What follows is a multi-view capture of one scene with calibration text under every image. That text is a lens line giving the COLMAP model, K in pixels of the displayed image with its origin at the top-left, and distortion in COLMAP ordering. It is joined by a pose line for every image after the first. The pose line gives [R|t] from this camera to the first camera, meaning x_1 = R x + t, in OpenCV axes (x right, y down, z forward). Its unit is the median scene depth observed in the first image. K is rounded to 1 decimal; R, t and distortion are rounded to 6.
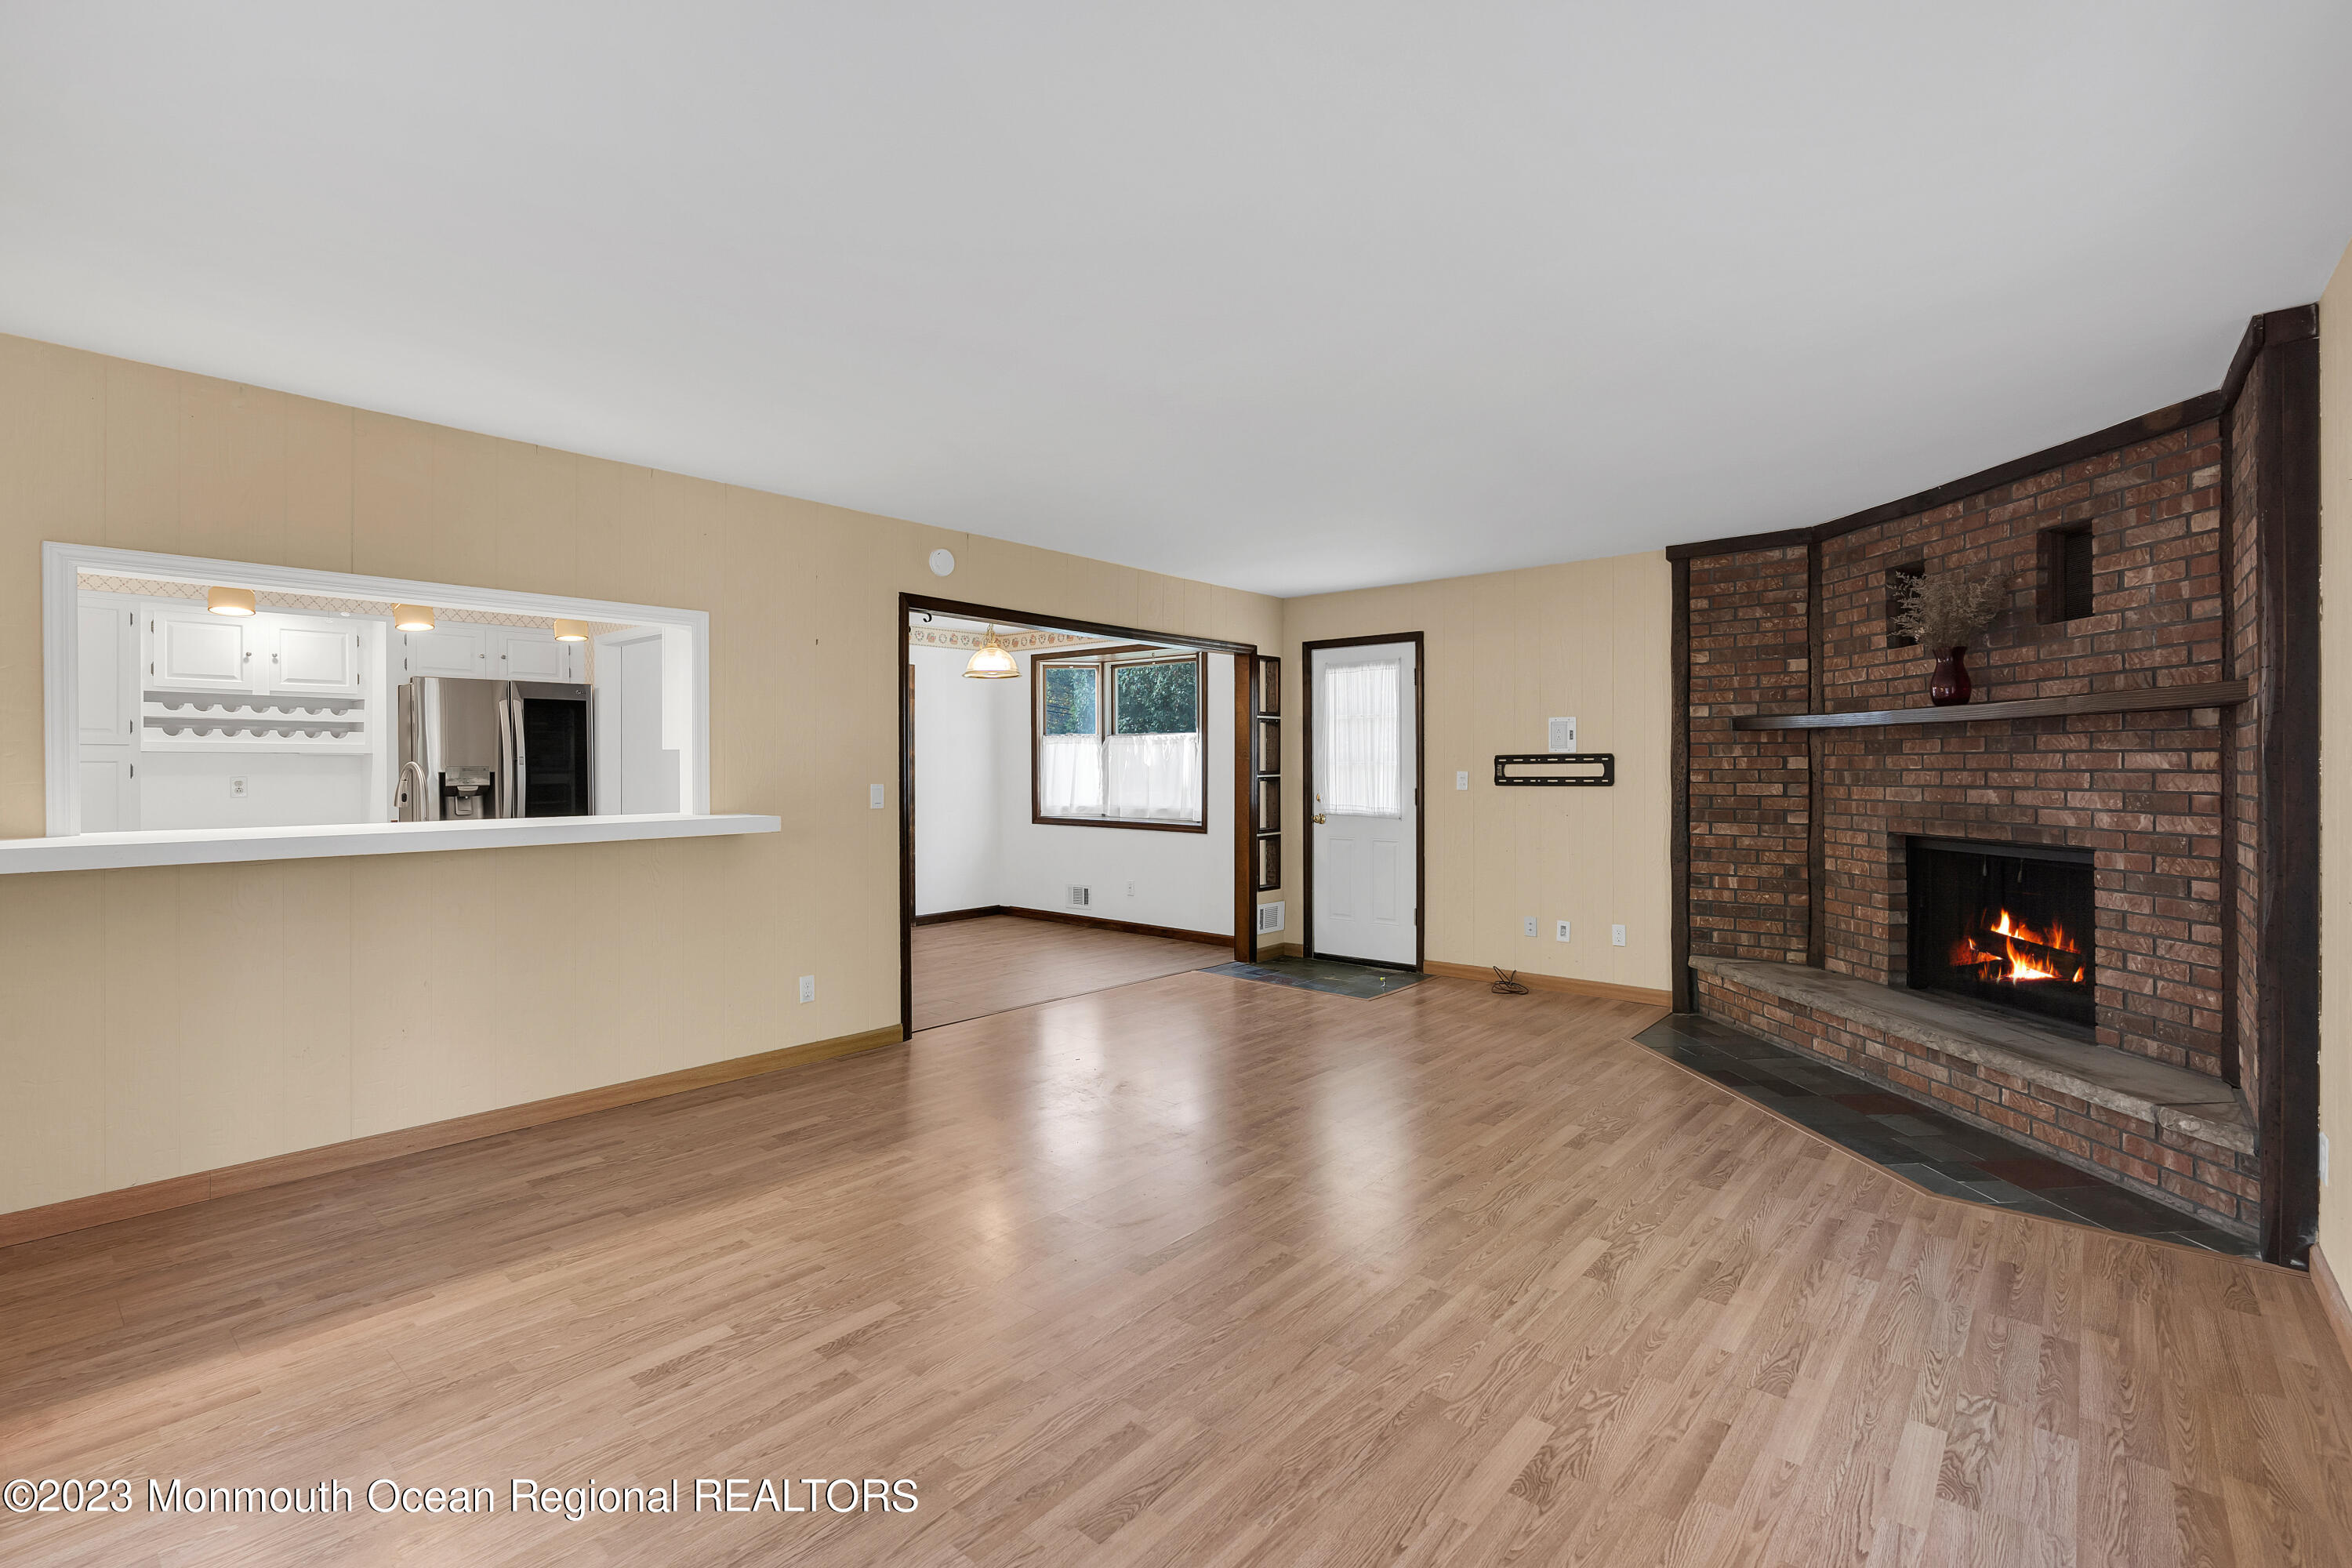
lens RADIAL K [[1066.5, 0, 1184.9], [0, 1066.5, 784.3], [0, 0, 1]] dist [-0.012367, 0.004854]
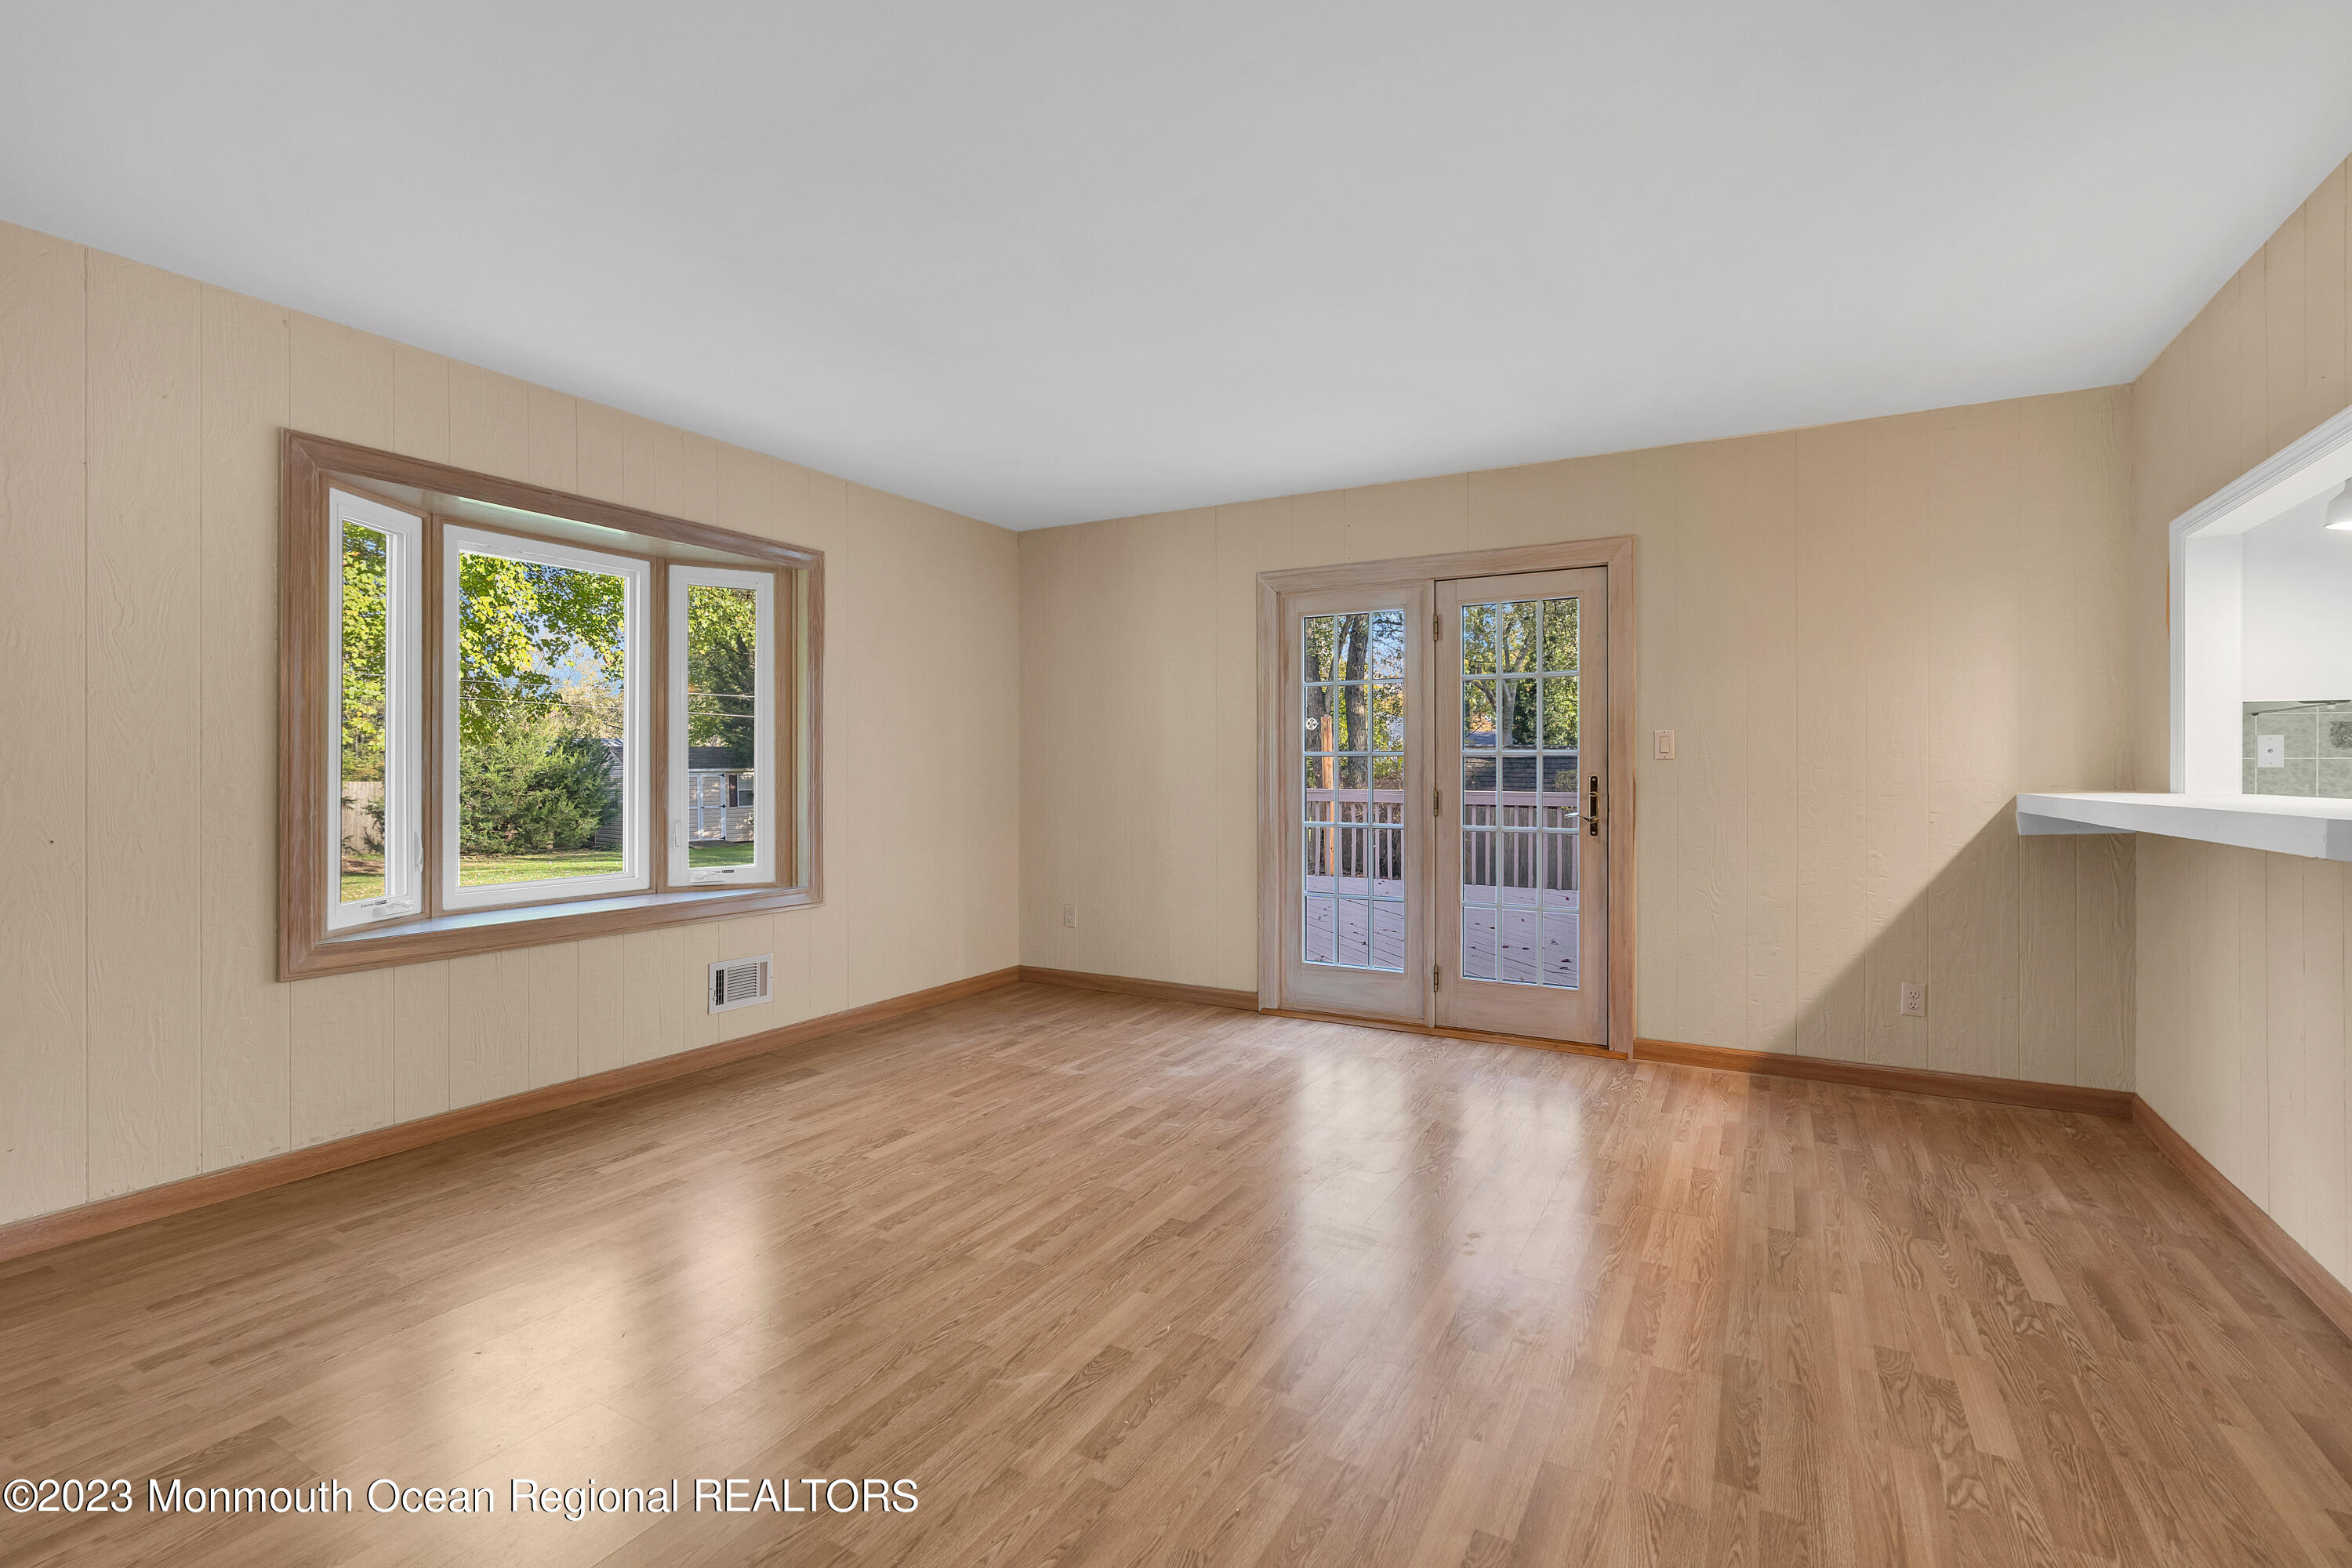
lens RADIAL K [[1066.5, 0, 1167.4], [0, 1066.5, 763.6], [0, 0, 1]] dist [-0.012367, 0.004854]
pose [[-0.983481, -0.002077, -0.180999, 0.093209], [-0.003986, 0.999940, 0.010183, 0.008571], [0.180967, 0.010736, -0.983431, 1.255853]]
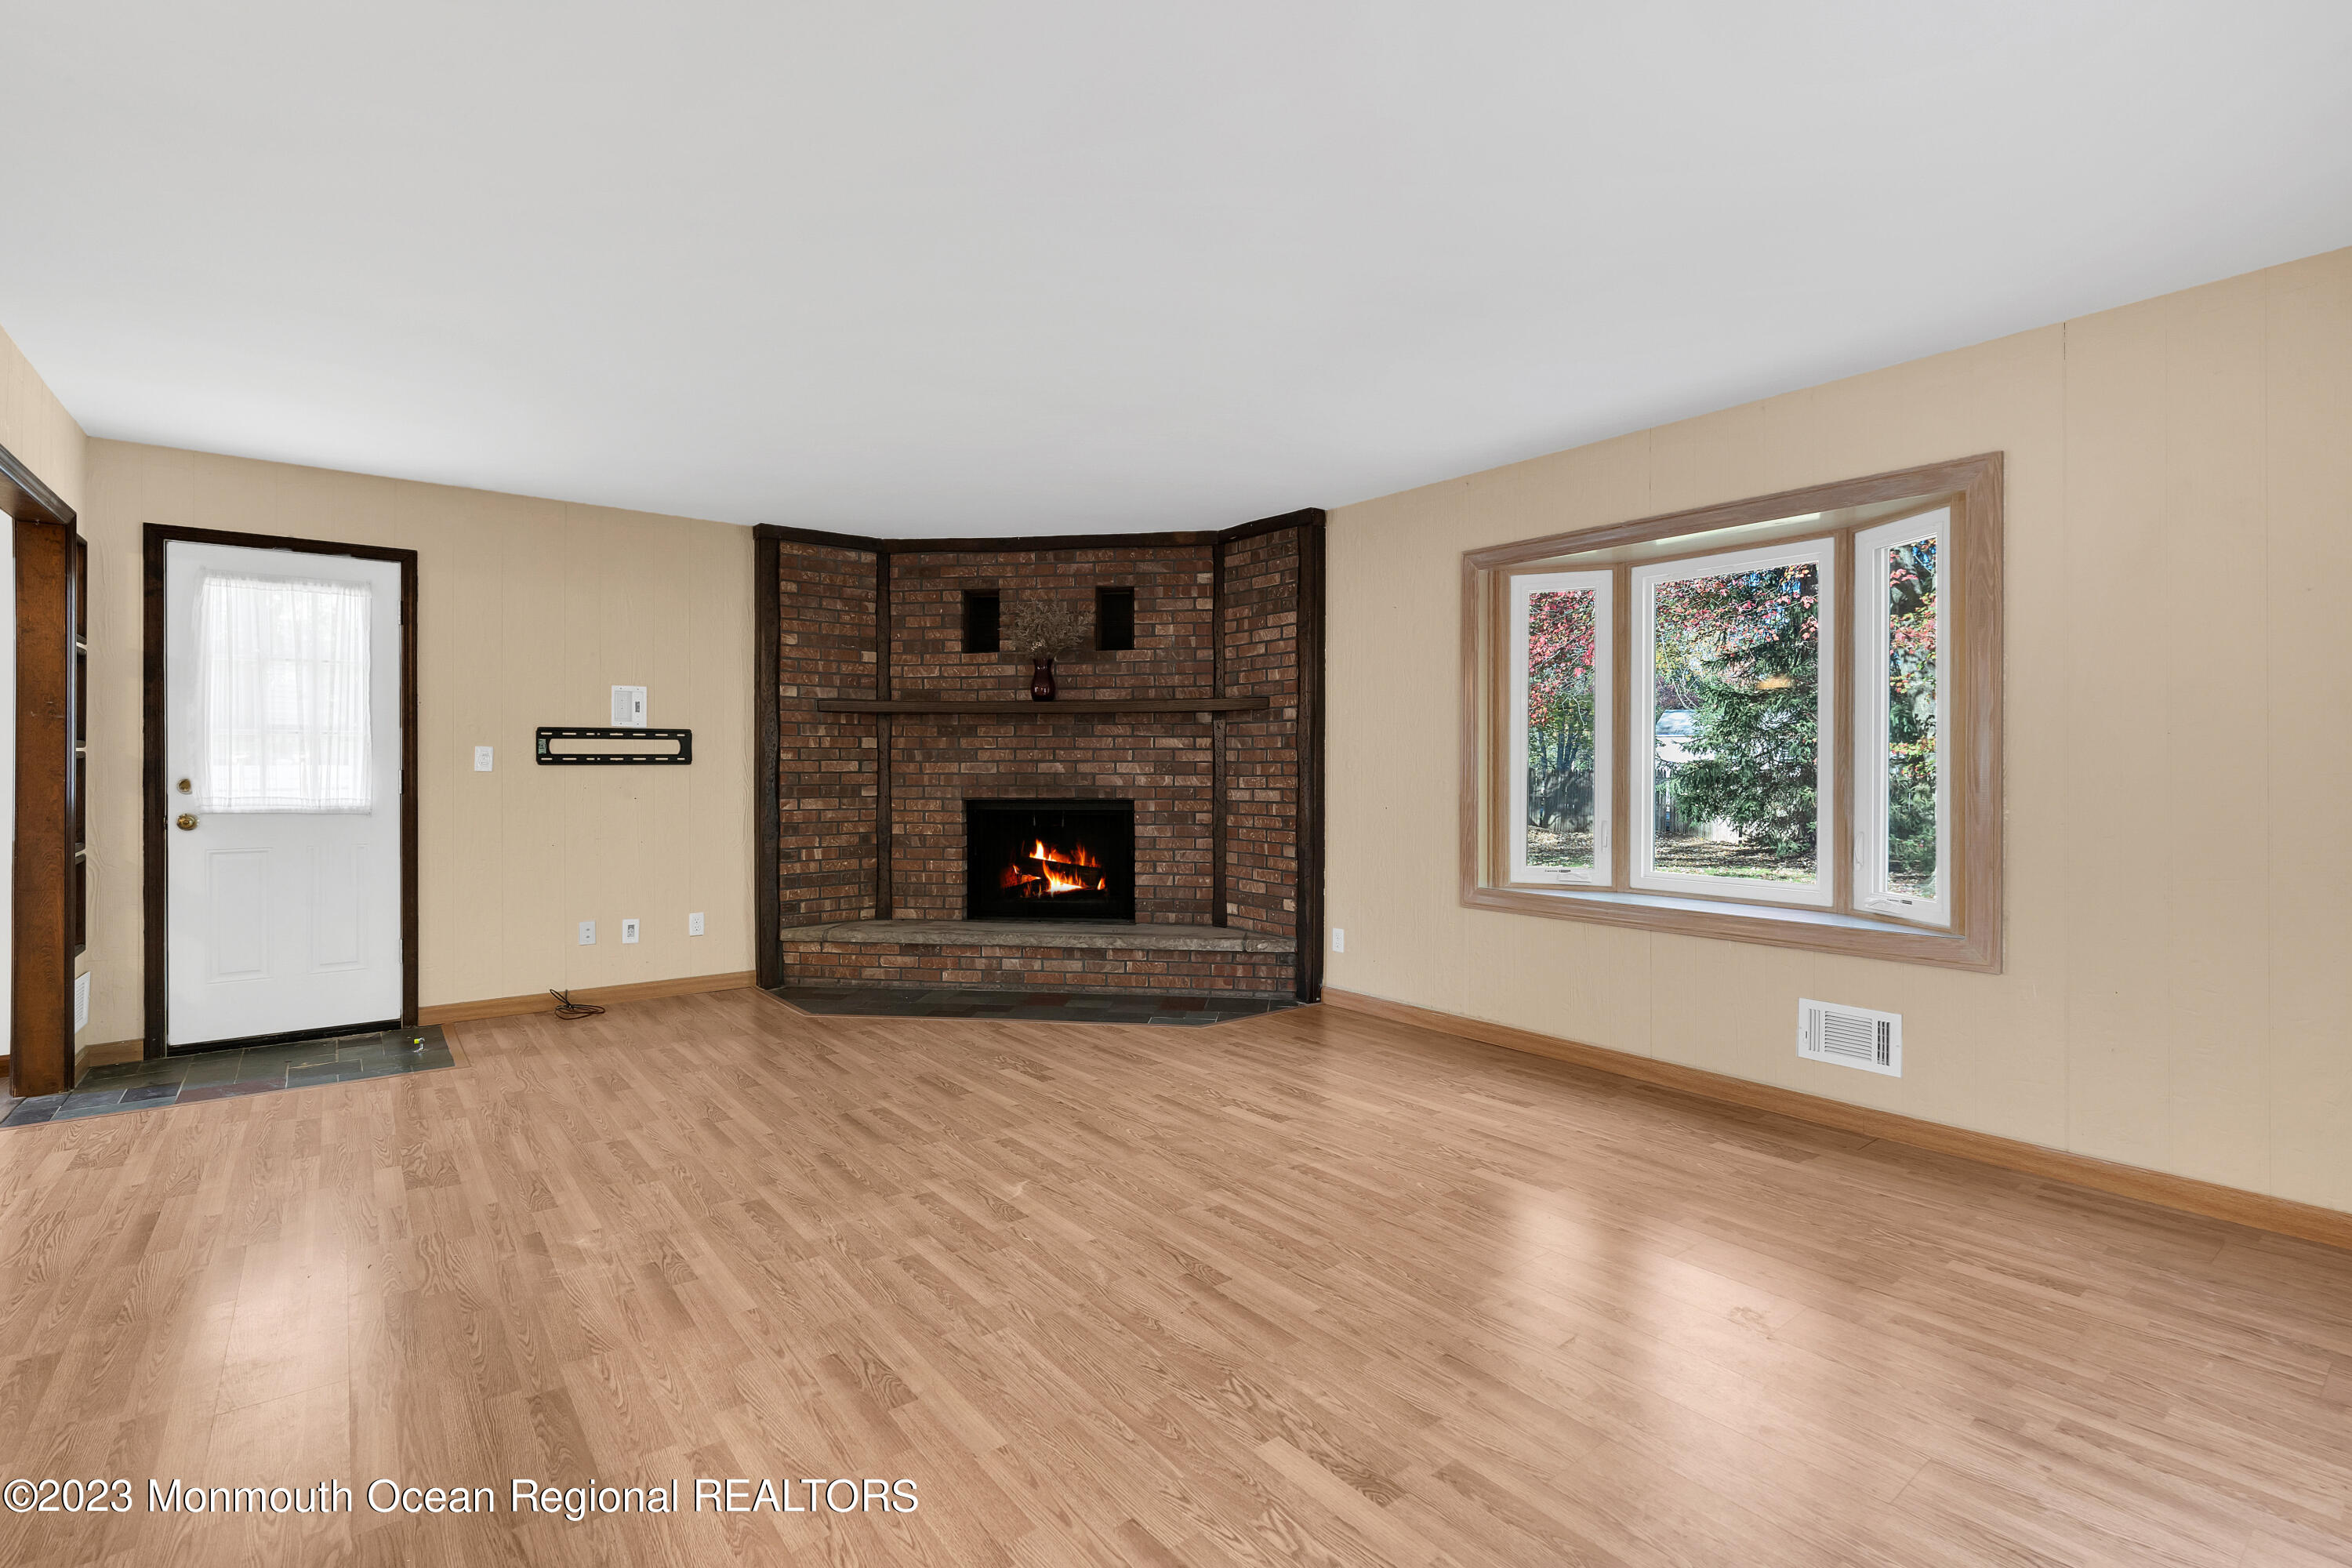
lens RADIAL K [[1066.5, 0, 1180.9], [0, 1066.5, 799.9], [0, 0, 1]] dist [-0.012367, 0.004854]
pose [[0.196244, -0.028873, 0.980130, -0.581859], [0.012741, 0.999557, 0.026894, 0.017680], [-0.980472, 0.007210, 0.196525, 0.540485]]
